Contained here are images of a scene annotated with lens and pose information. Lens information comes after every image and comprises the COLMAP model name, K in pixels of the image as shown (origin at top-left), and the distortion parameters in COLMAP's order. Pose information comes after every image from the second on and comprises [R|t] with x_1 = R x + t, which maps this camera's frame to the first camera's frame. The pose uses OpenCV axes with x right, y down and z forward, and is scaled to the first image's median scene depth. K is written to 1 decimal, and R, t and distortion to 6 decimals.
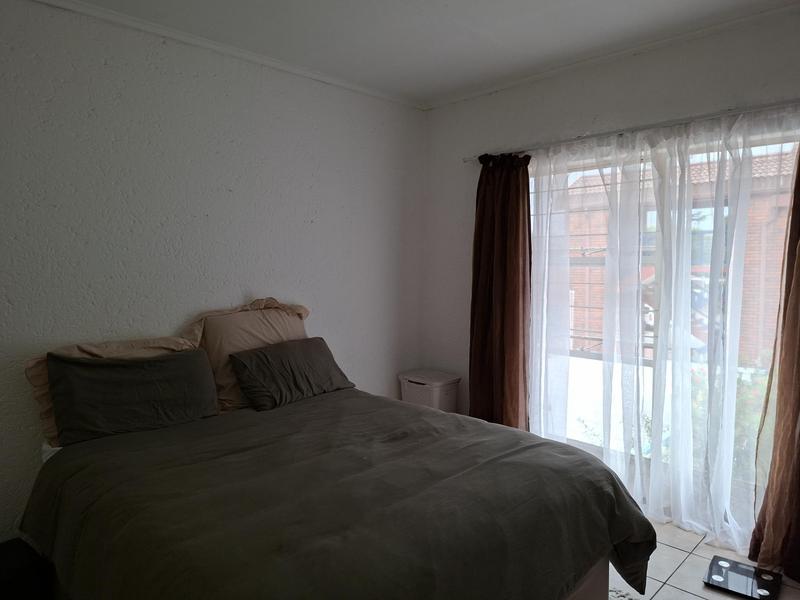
lens RADIAL K [[560.4, 0, 401.2], [0, 560.4, 313.3], [0, 0, 1]] dist [0.079688, -0.001114]
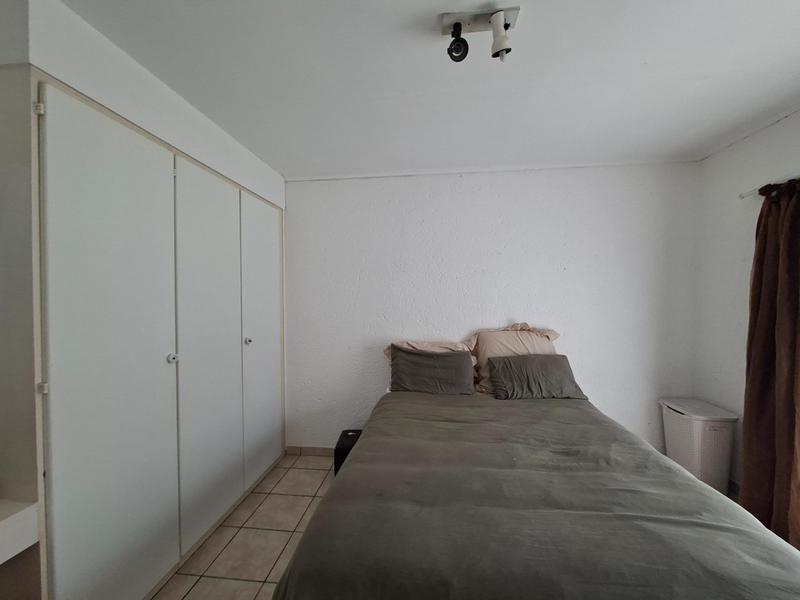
lens RADIAL K [[317.2, 0, 400.0], [0, 317.2, 300.0], [0, 0, 1]] dist [-0.001462, -0.000622]
pose [[0.607709, 0.004294, -0.794148, 0.249901], [-0.068931, 0.996497, -0.047360, -0.028887], [0.791162, 0.083522, 0.605876, 0.268170]]
